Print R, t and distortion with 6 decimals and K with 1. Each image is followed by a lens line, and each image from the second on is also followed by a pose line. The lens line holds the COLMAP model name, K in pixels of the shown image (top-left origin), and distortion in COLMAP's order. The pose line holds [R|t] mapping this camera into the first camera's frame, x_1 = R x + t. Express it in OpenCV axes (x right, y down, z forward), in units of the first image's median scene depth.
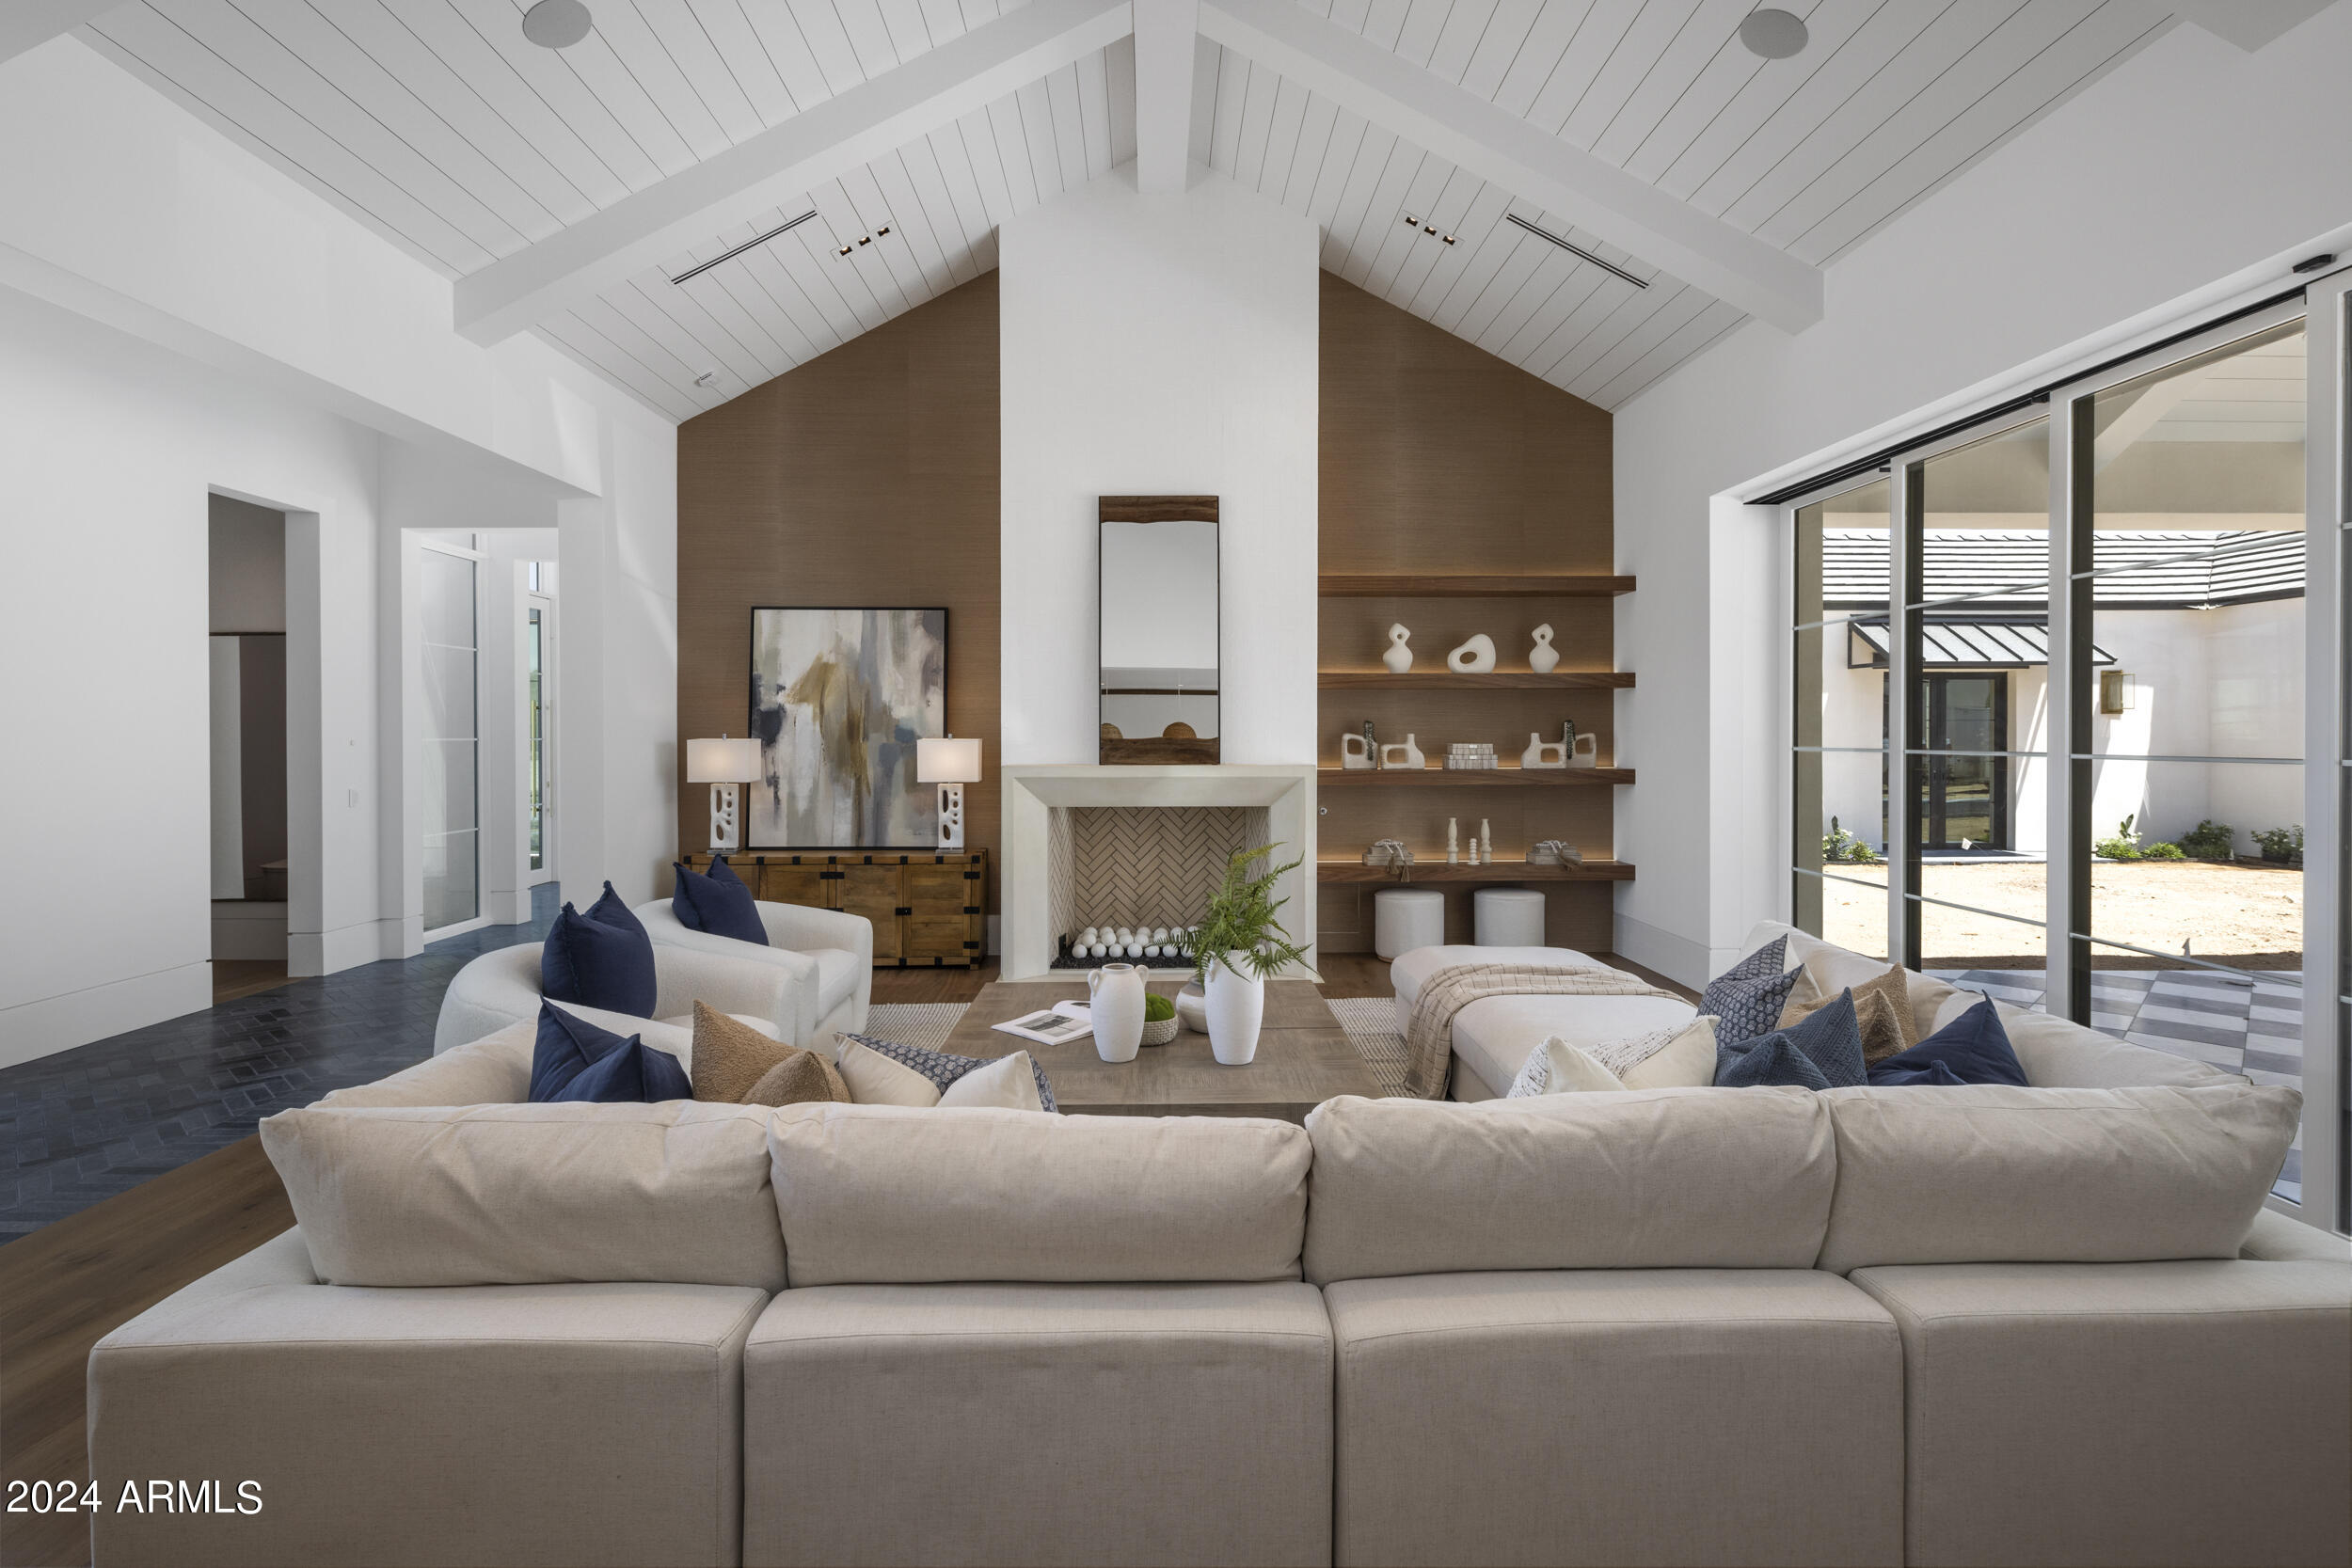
lens RADIAL K [[1141.8, 0, 1179.6], [0, 1141.8, 737.8], [0, 0, 1]] dist [0.003772, -0.003001]
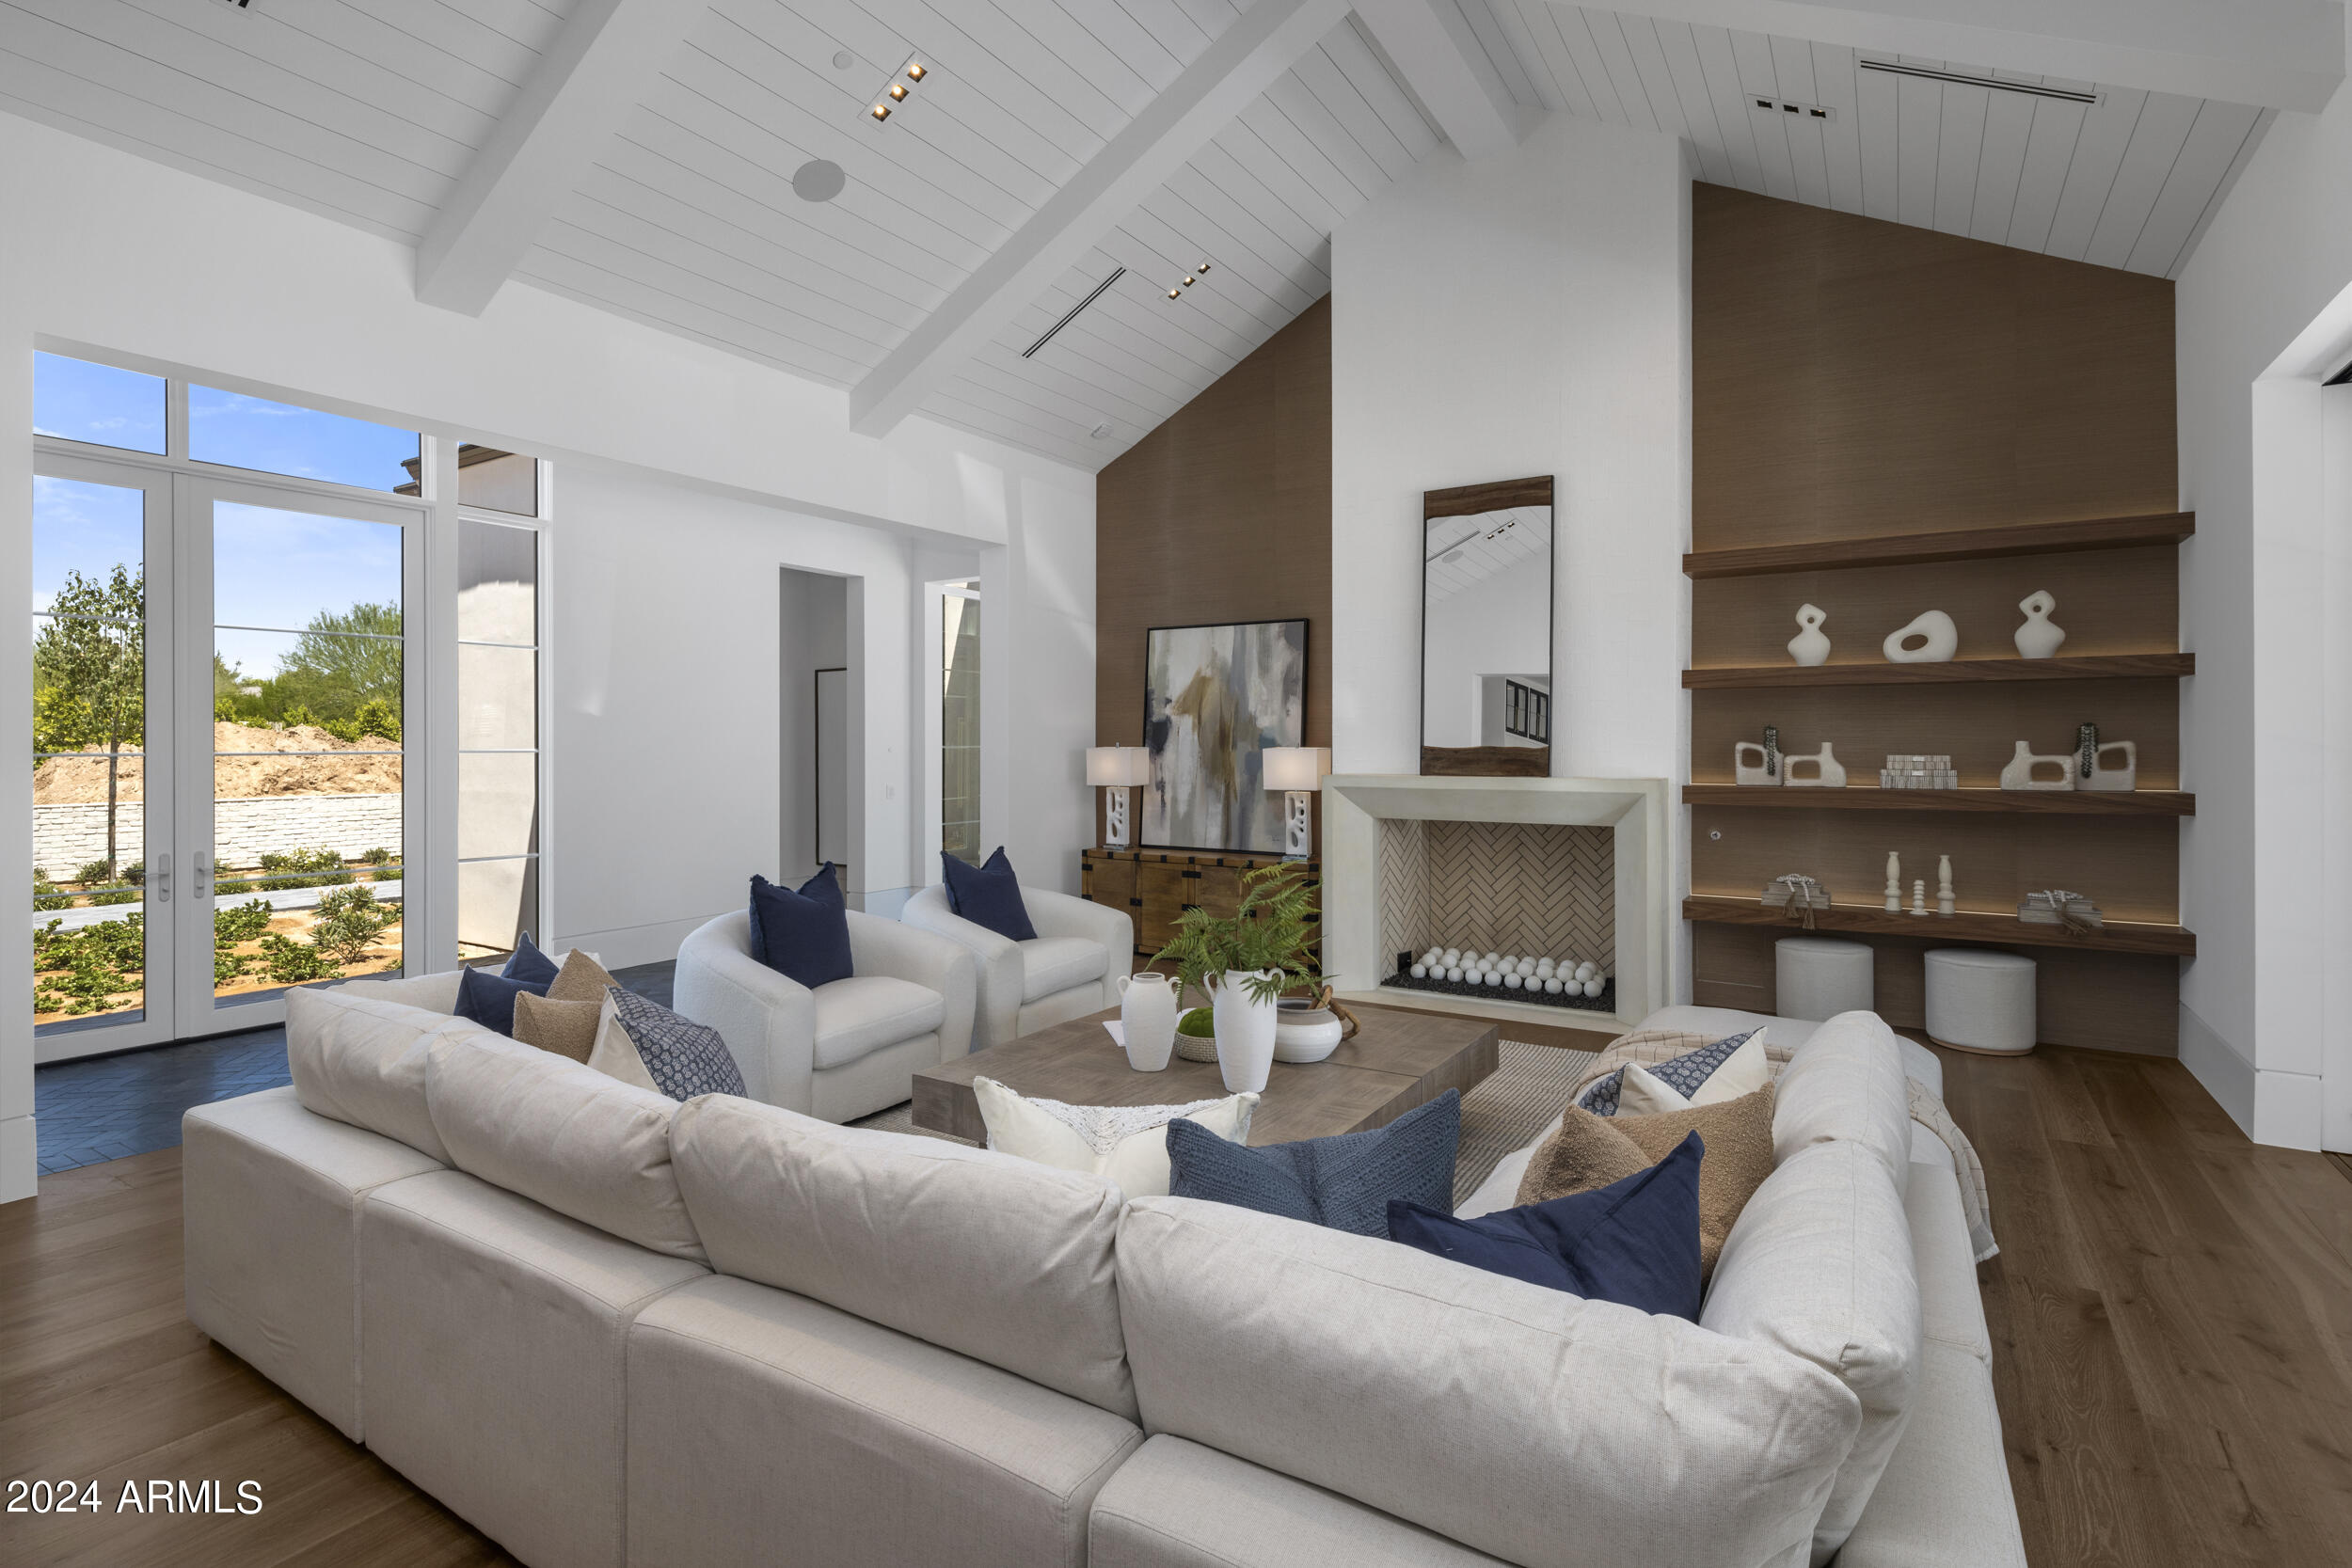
lens RADIAL K [[1141.8, 0, 1173.3], [0, 1141.8, 737.1], [0, 0, 1]] dist [0.003772, -0.003001]
pose [[0.832177, -0.003300, -0.554500, 0.269052], [-0.001221, 0.999969, -0.007783, -0.000303], [0.554508, 0.007154, 0.832147, 0.093239]]
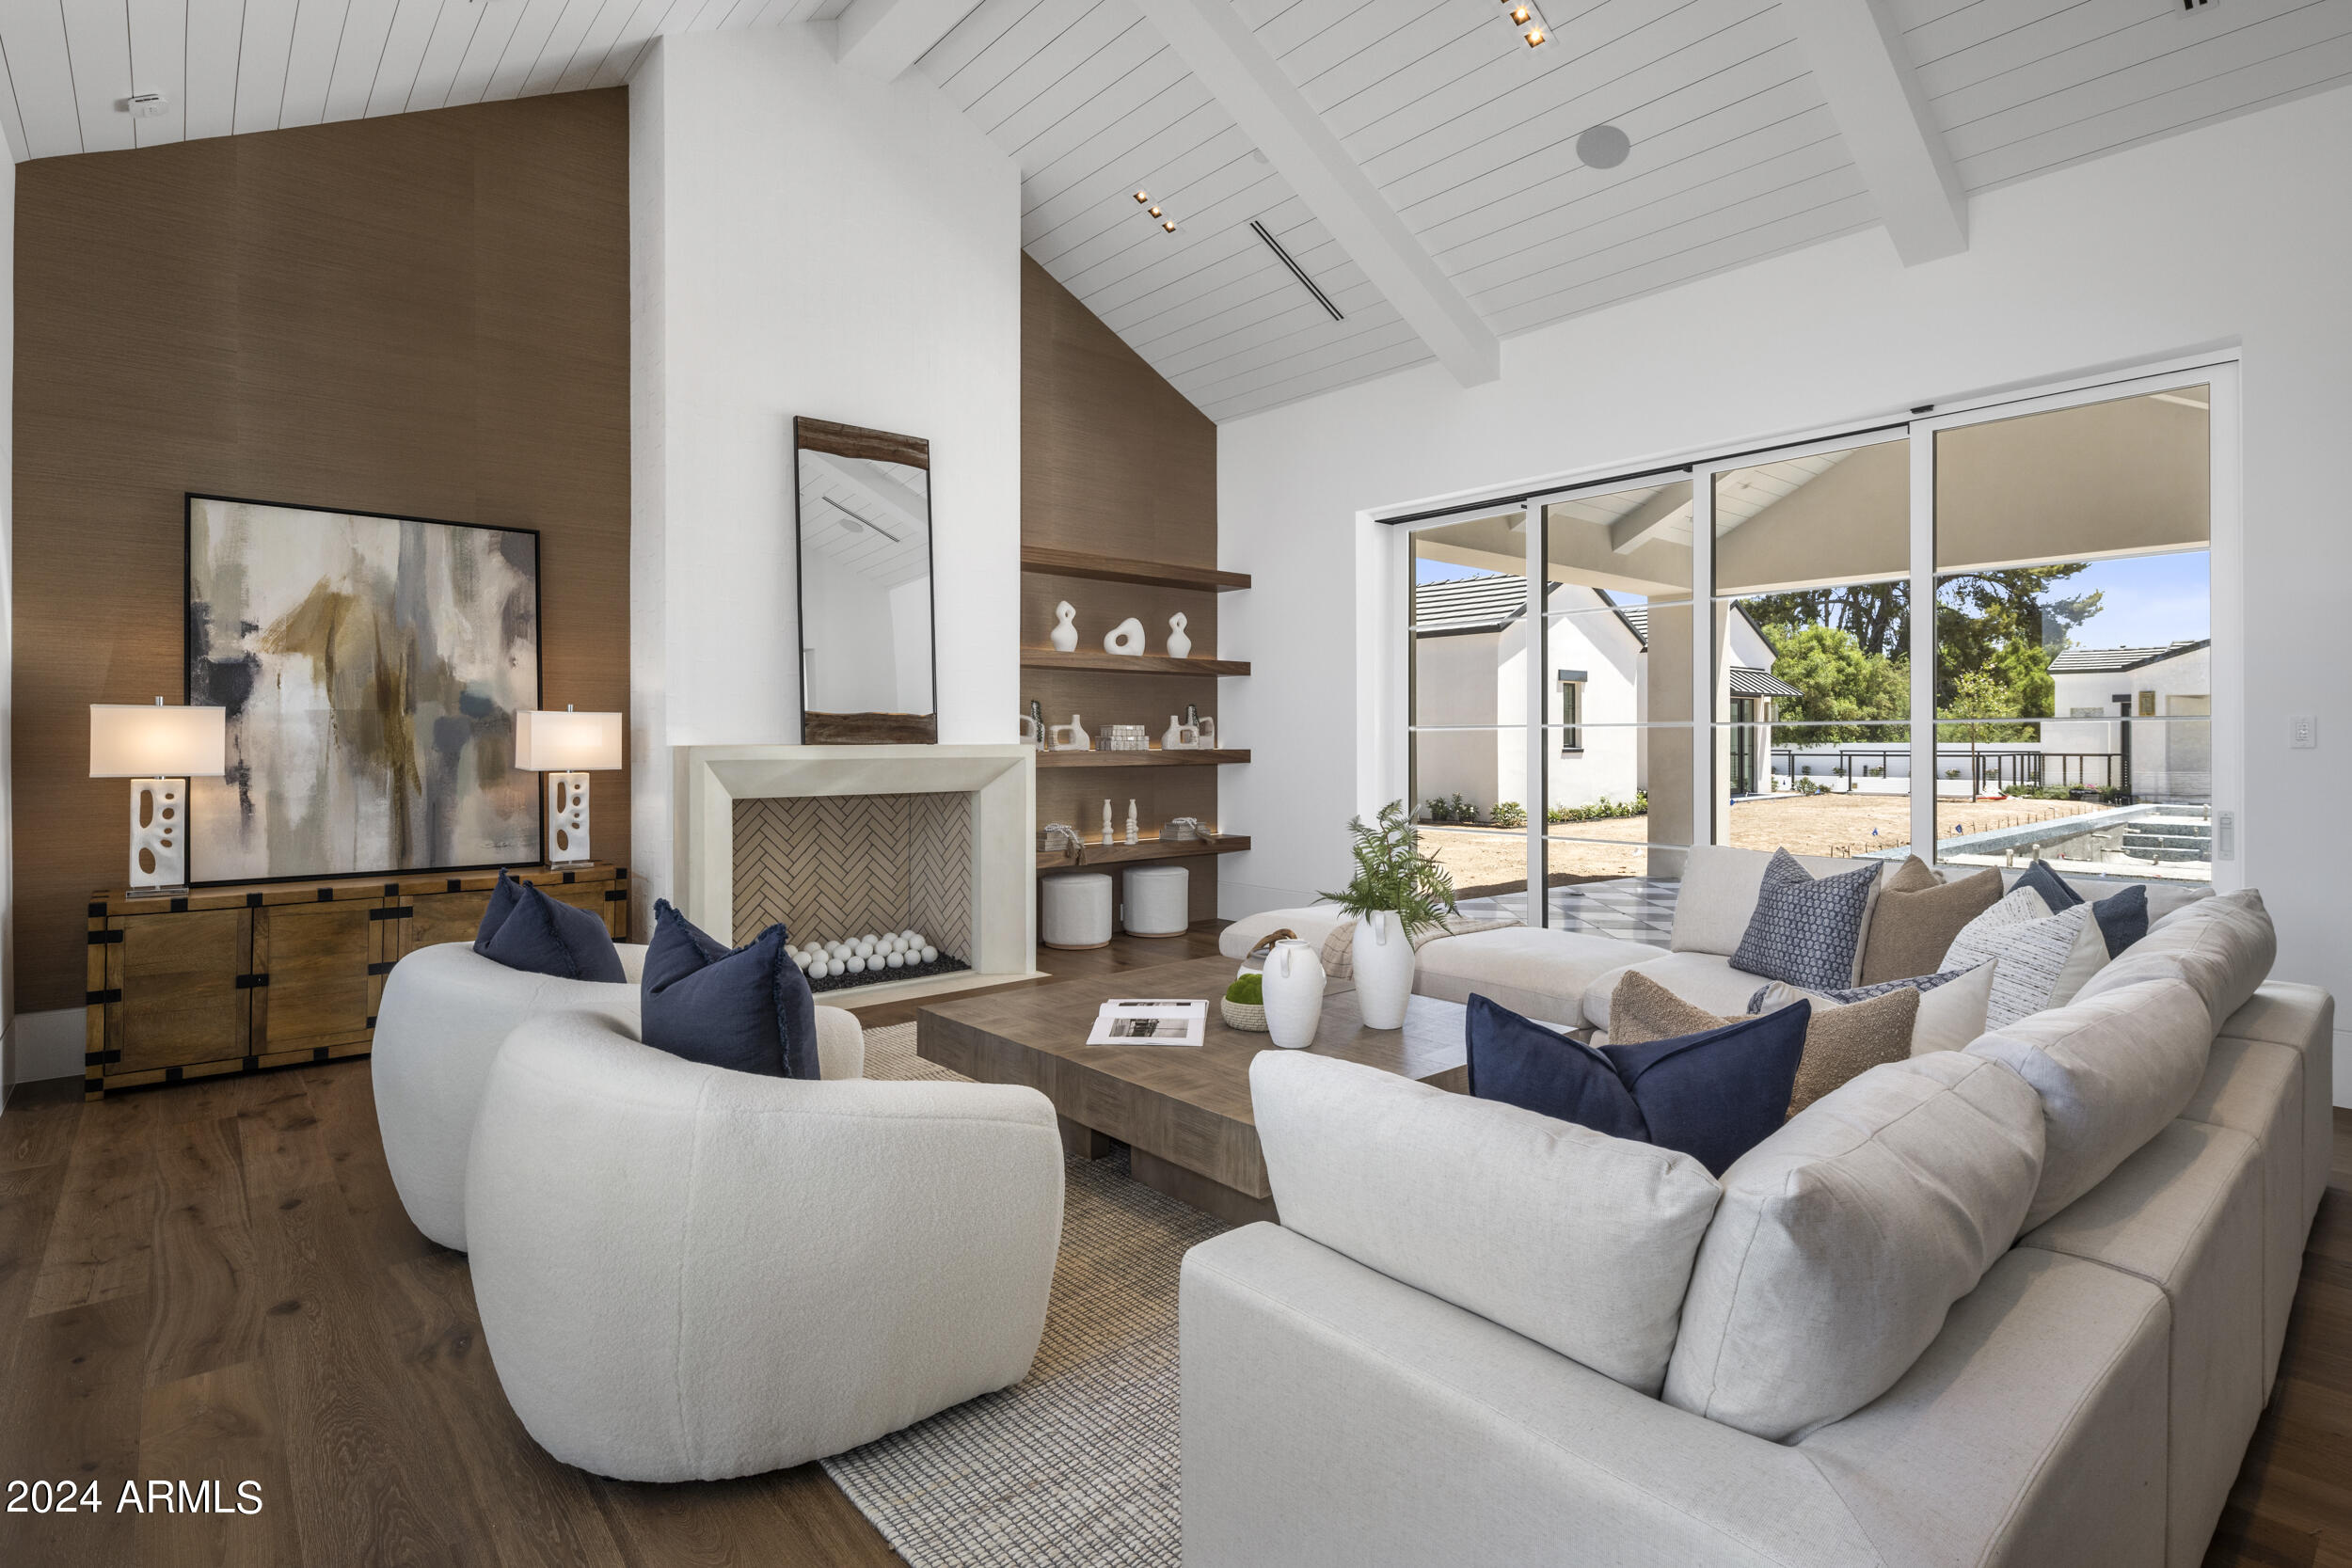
lens RADIAL K [[1141.8, 0, 1162.9], [0, 1141.8, 732.5], [0, 0, 1]] dist [0.003772, -0.003001]
pose [[0.774904, 0.005365, 0.632056, -0.365748], [0.000205, 0.999962, -0.008739, 0.020711], [-0.632079, 0.006901, 0.774873, 0.195832]]
